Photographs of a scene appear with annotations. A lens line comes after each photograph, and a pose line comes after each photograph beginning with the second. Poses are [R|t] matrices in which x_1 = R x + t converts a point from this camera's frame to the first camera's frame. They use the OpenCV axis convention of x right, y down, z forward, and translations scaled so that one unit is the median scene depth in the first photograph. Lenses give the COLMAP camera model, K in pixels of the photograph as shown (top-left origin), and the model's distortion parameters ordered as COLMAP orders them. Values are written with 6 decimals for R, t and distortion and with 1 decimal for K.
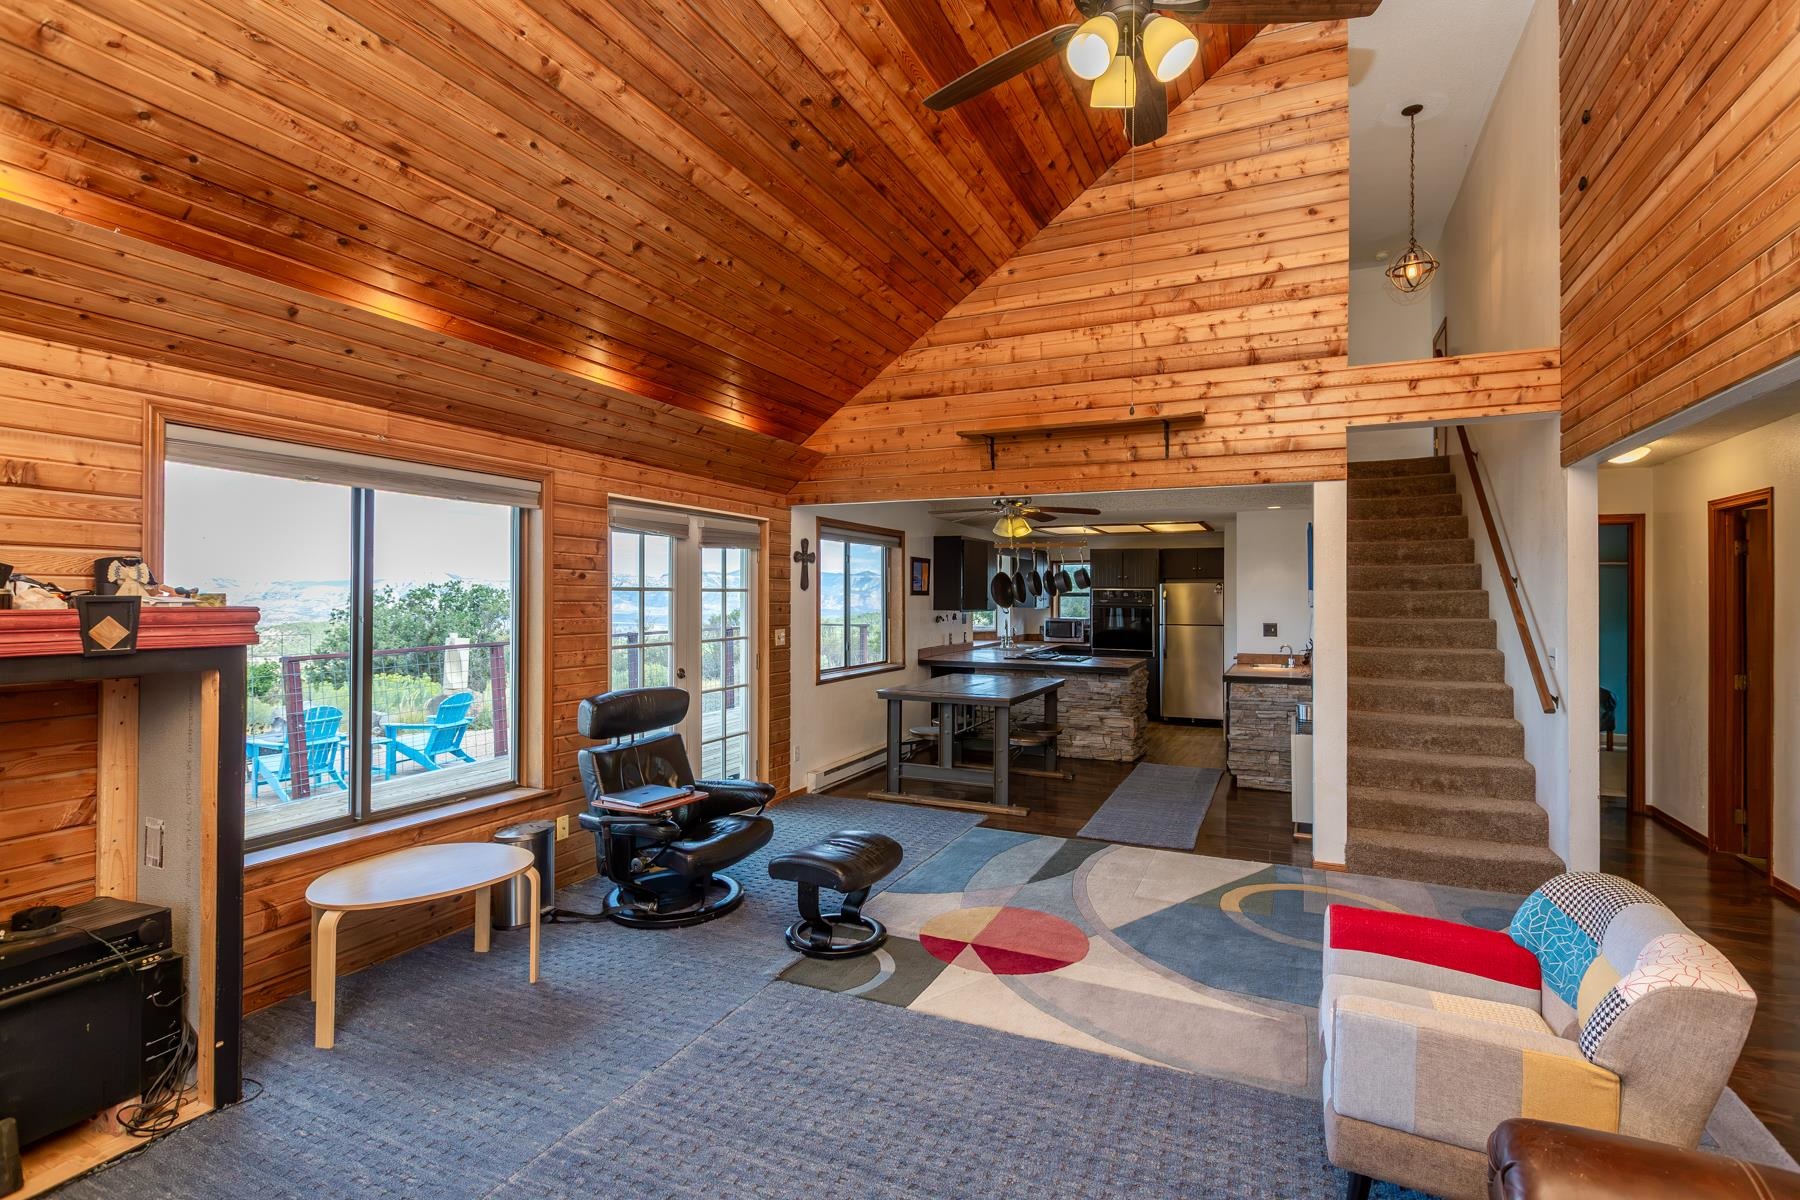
lens RADIAL K [[835.4, 0, 905.3], [0, 835.4, 592.5], [0, 0, 1]] dist [-0.000299, 0.000691]
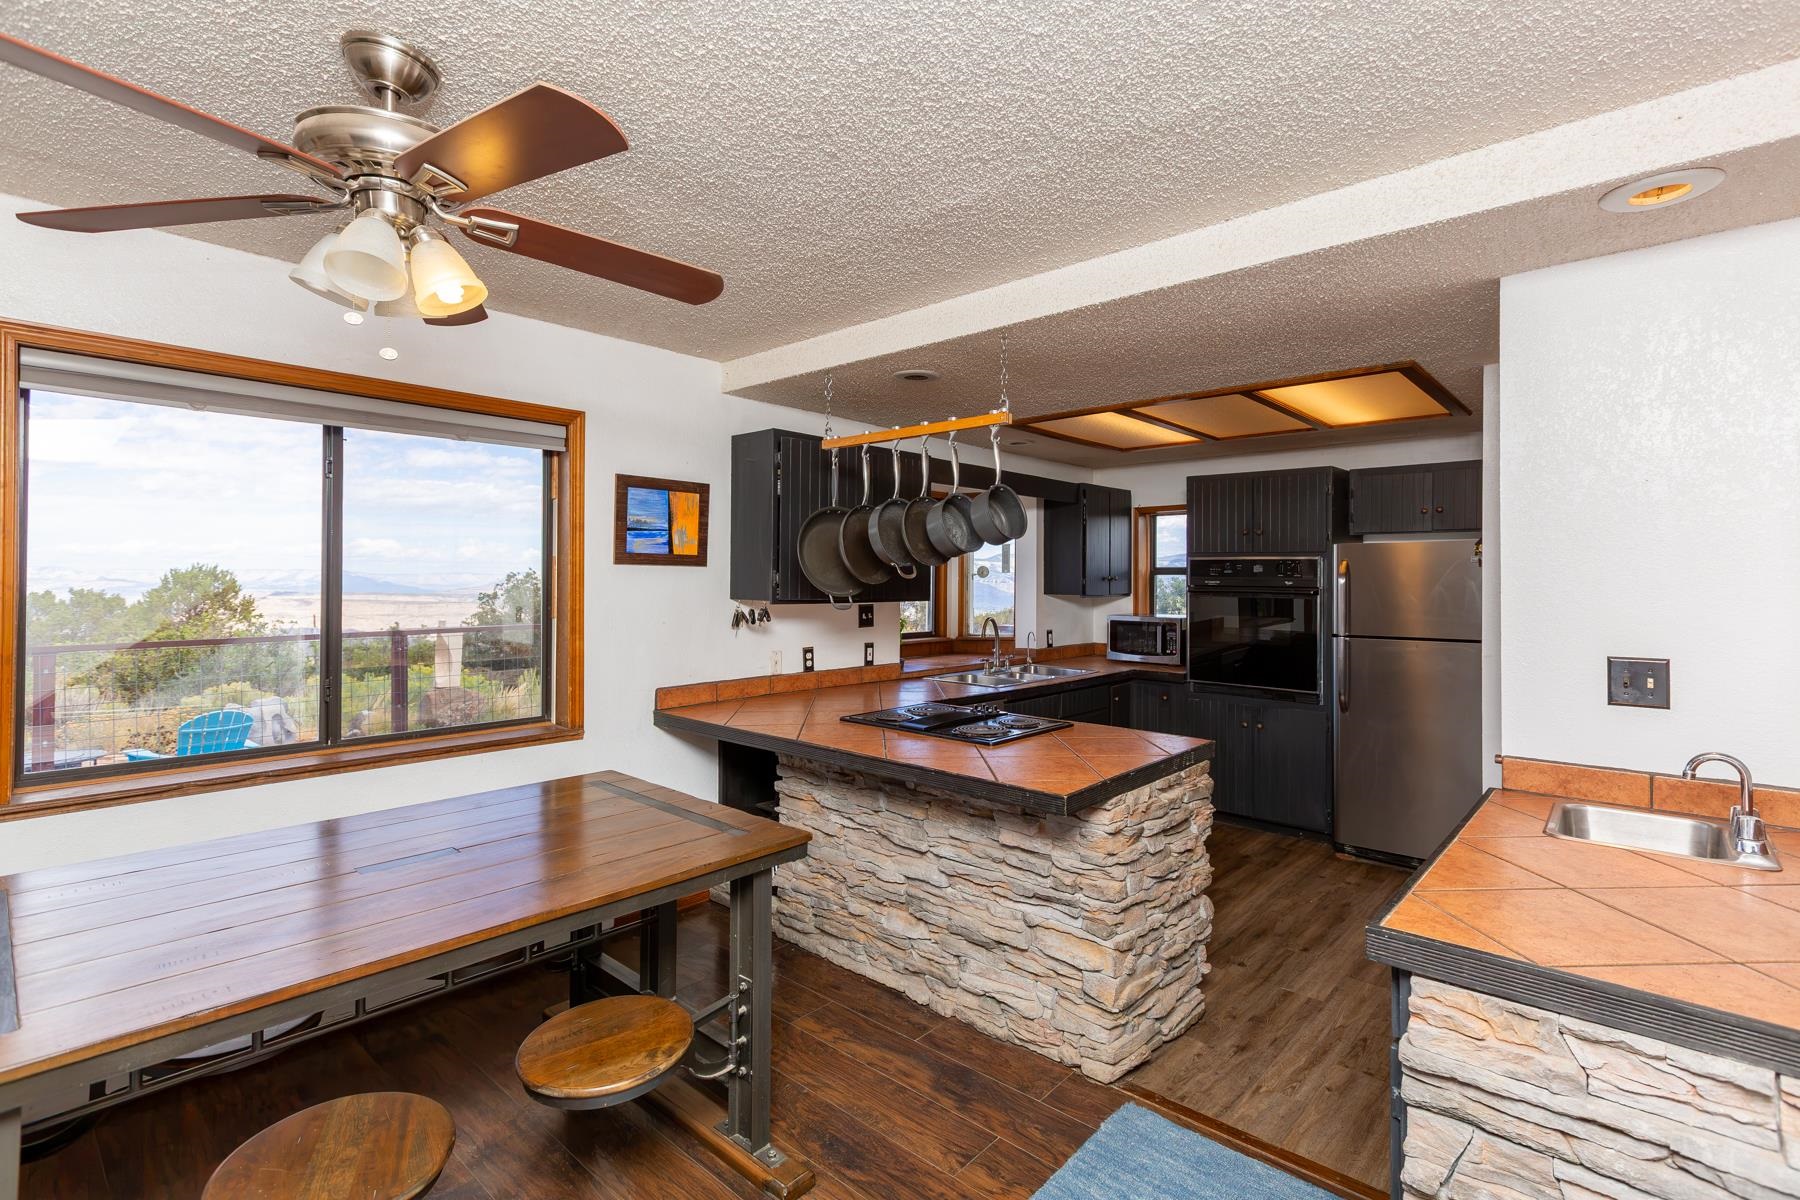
lens RADIAL K [[836.9, 0, 898.1], [0, 836.9, 582.9], [0, 0, 1]] dist [-0.000257, 0.000017]
pose [[0.954380, 0.002533, -0.298582, 0.465514], [-0.001114, 0.999987, 0.004924, 0.018186], [0.298591, -0.004366, 0.954371, 1.080734]]
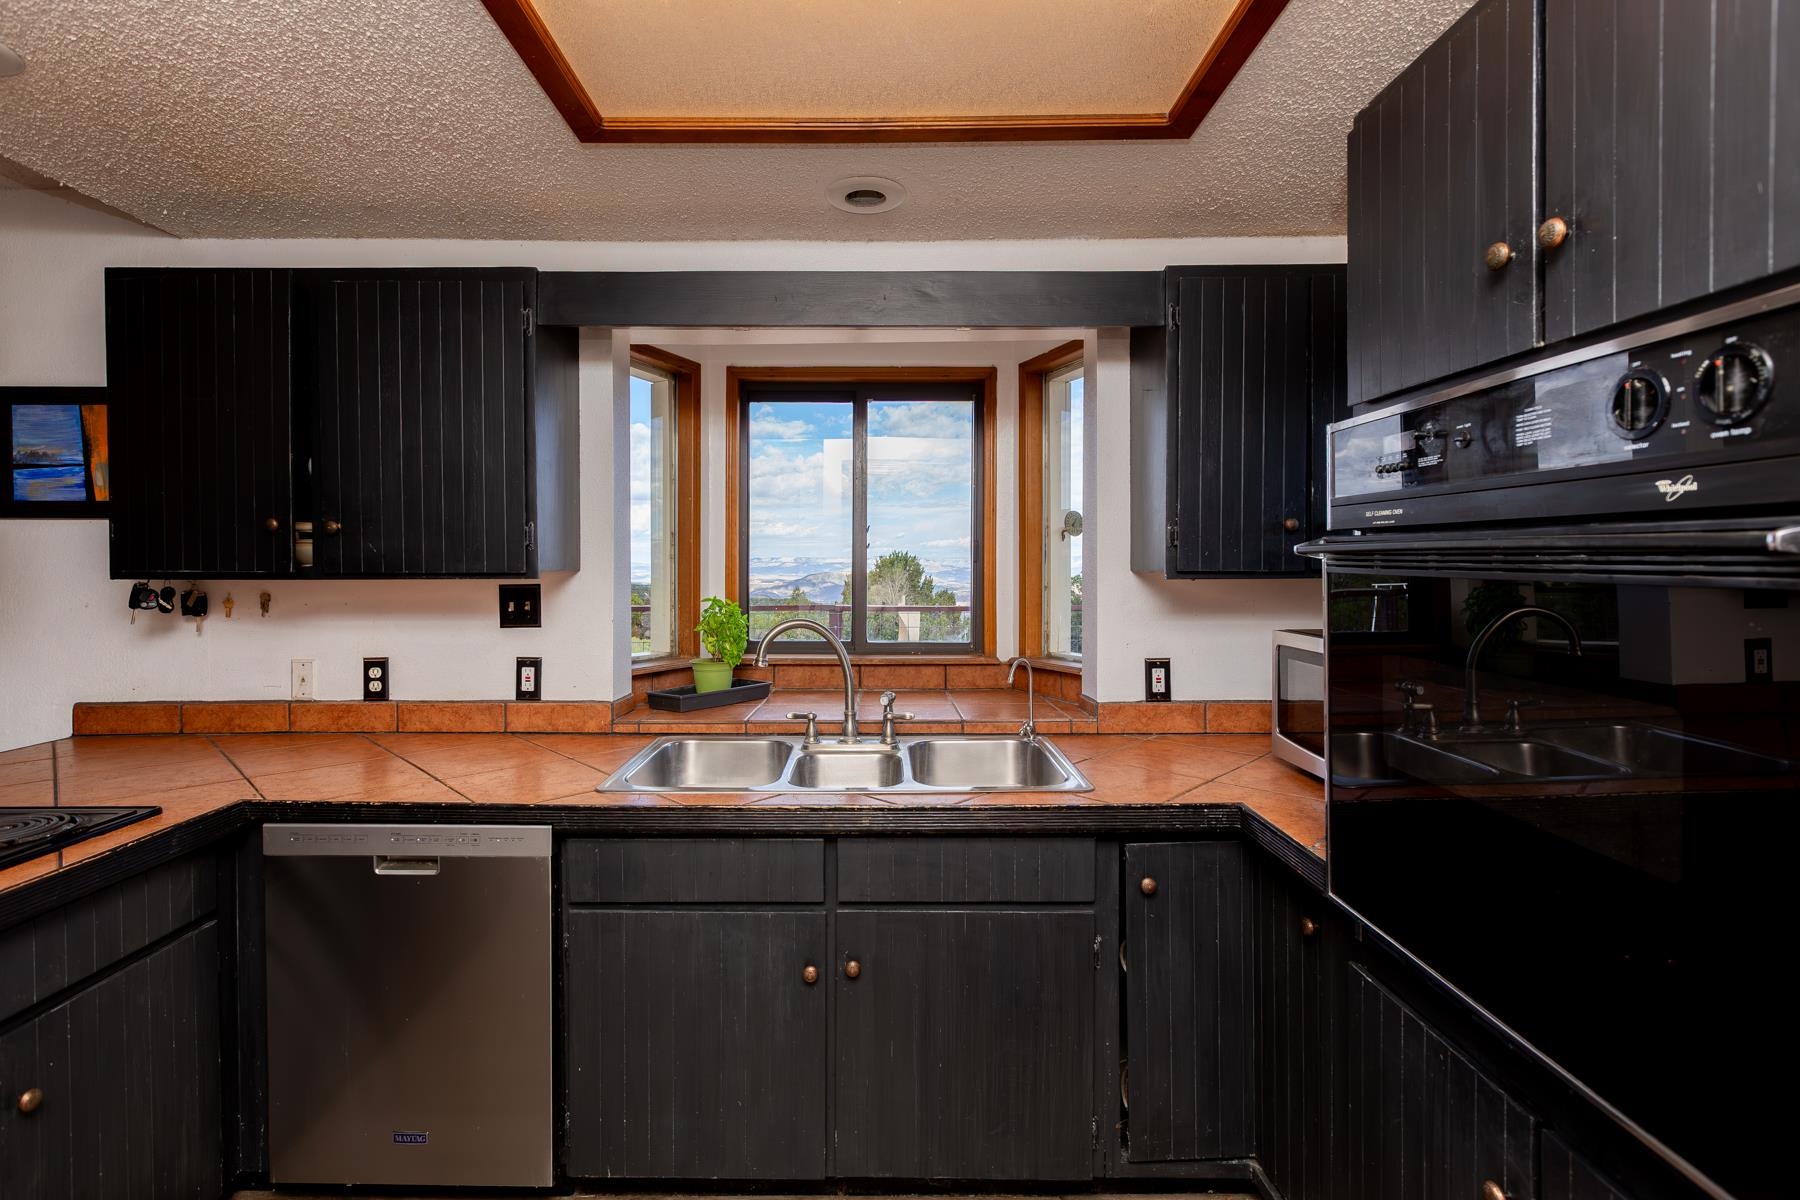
lens RADIAL K [[816.0, 0, 821.0], [0, 816.0, 576.5], [0, 0, 1]] dist [0.001676, 0.000292]
pose [[0.417579, 0.011504, -0.908568, 0.670403], [0.005696, 0.999867, 0.015278, 0.036423], [0.908623, -0.011555, 0.417458, 1.952771]]
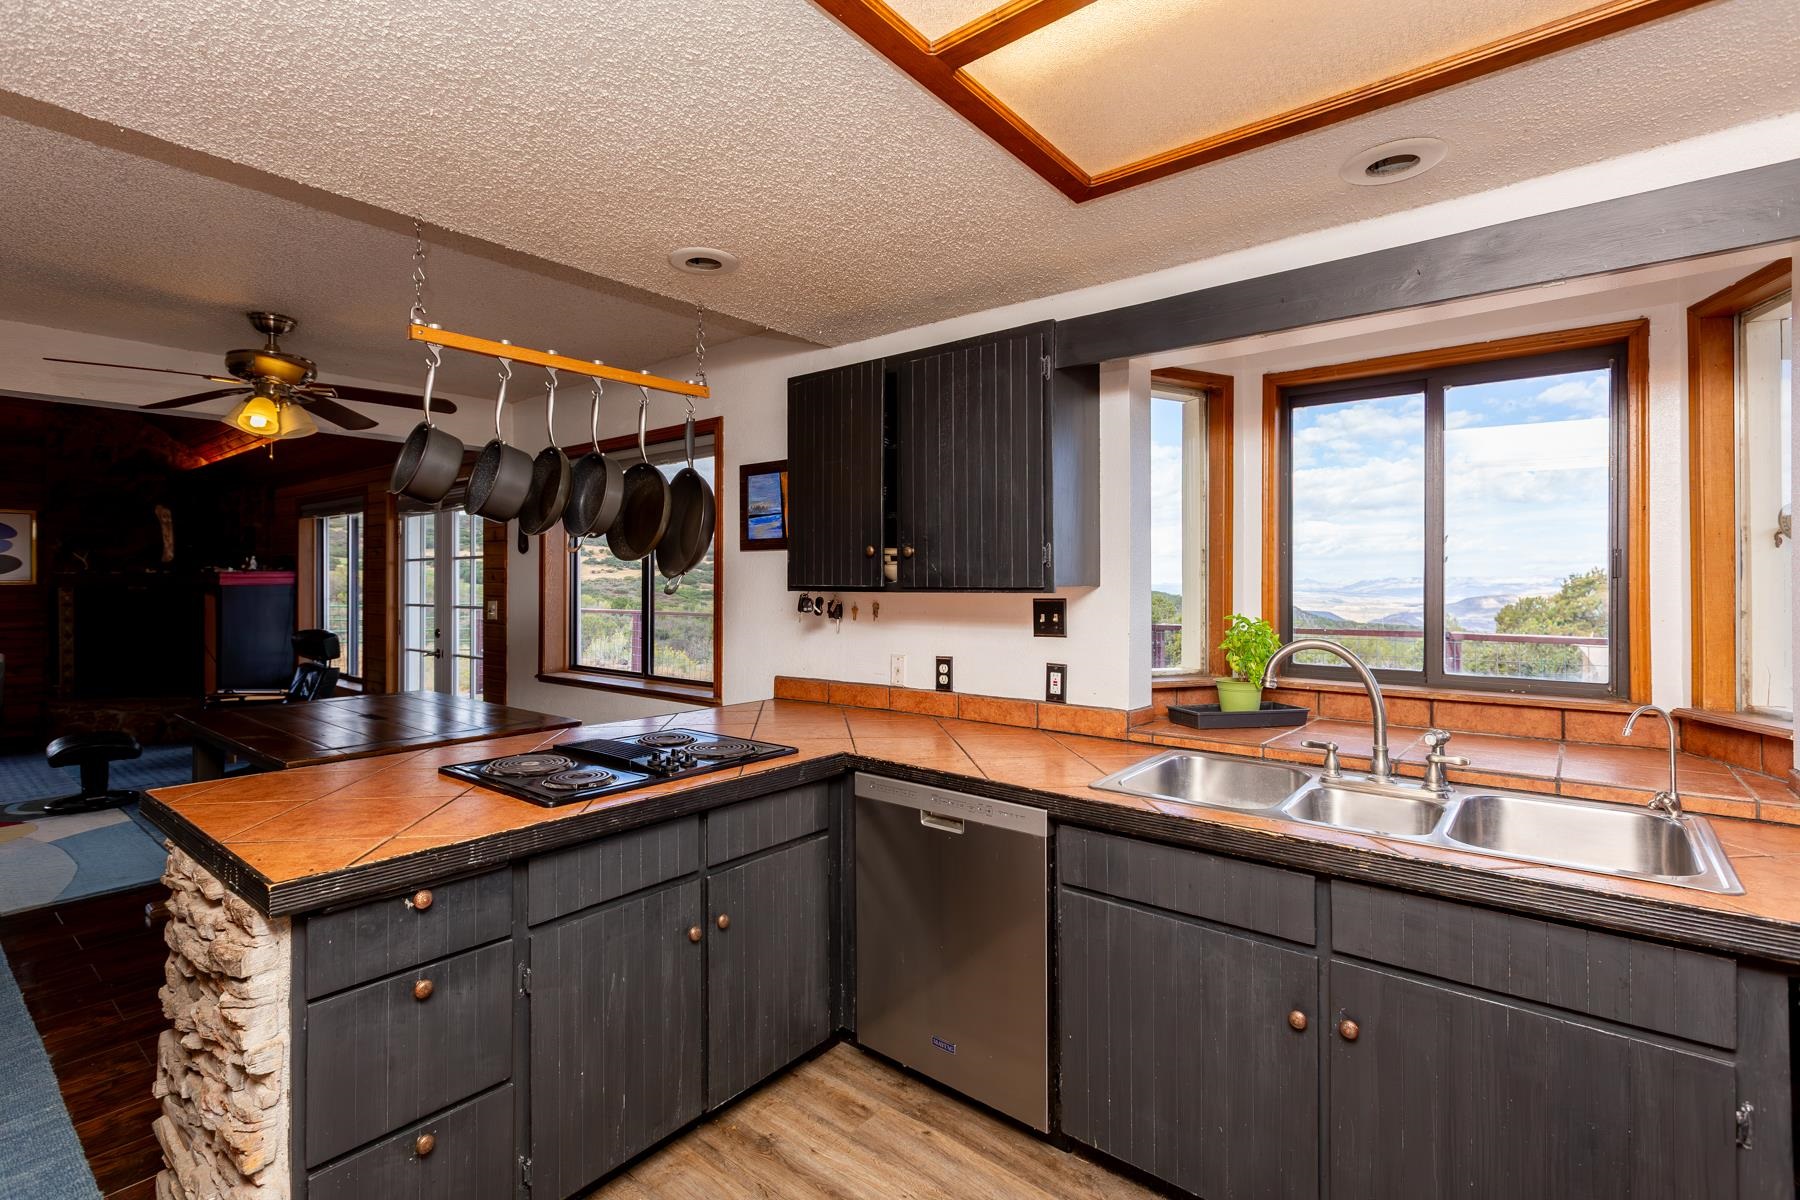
lens RADIAL K [[836.9, 0, 898.1], [0, 836.9, 582.9], [0, 0, 1]] dist [-0.000257, 0.000017]
pose [[-0.247143, -0.007097, -0.968953, 0.726080], [0.001844, 0.999968, -0.007795, 0.041451], [0.968977, -0.003713, -0.247122, 2.036134]]
